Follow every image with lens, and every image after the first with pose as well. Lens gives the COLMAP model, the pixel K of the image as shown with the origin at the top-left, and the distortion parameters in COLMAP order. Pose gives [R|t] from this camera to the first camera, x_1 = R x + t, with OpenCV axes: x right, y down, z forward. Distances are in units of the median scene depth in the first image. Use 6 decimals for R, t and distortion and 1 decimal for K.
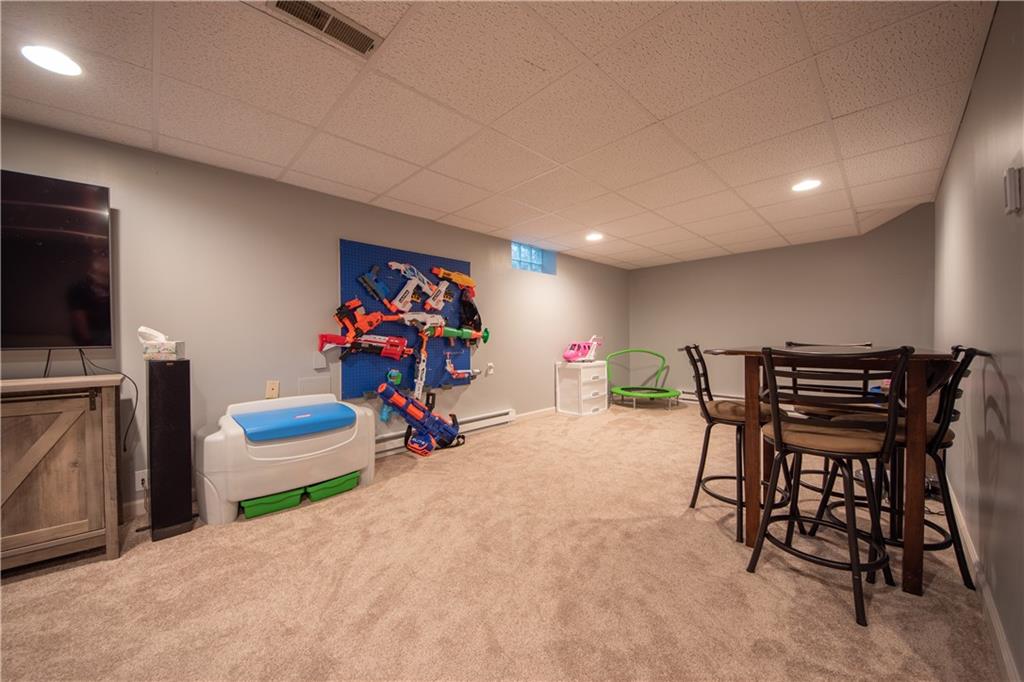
lens RADIAL K [[366.8, 0, 514.3], [0, 366.8, 341.4], [0, 0, 1]] dist [0.031430, -0.019418]
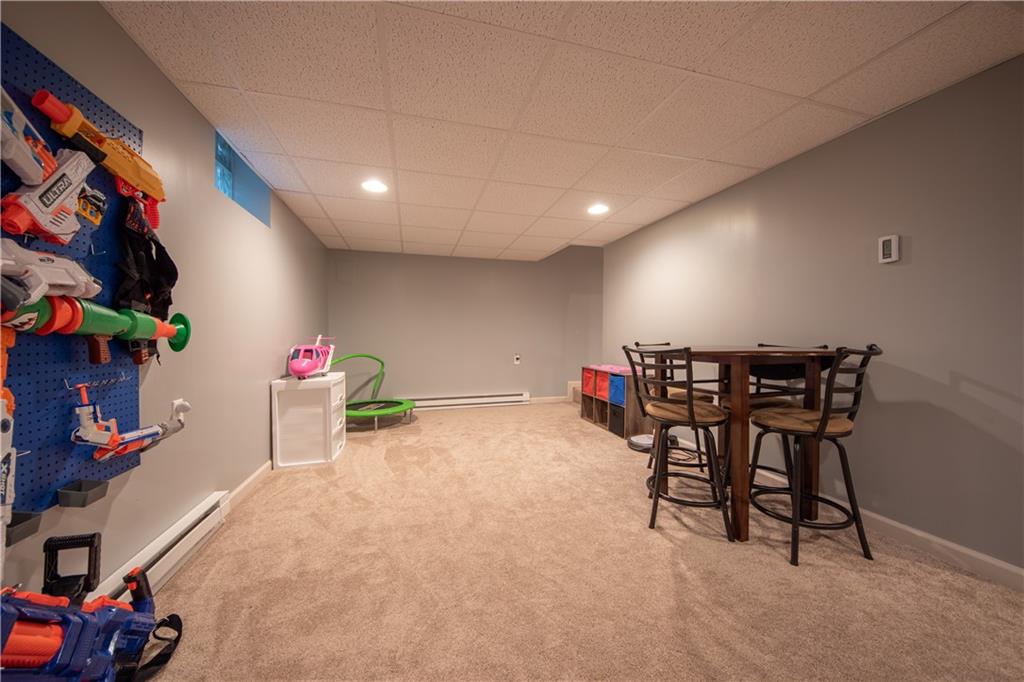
lens RADIAL K [[366.8, 0, 514.3], [0, 366.8, 341.4], [0, 0, 1]] dist [0.031430, -0.019418]
pose [[0.470638, -0.003163, 0.882321, -0.342701], [0.005878, 0.999983, 0.000450, -0.004964], [-0.882307, 0.004975, 0.470648, 0.635260]]
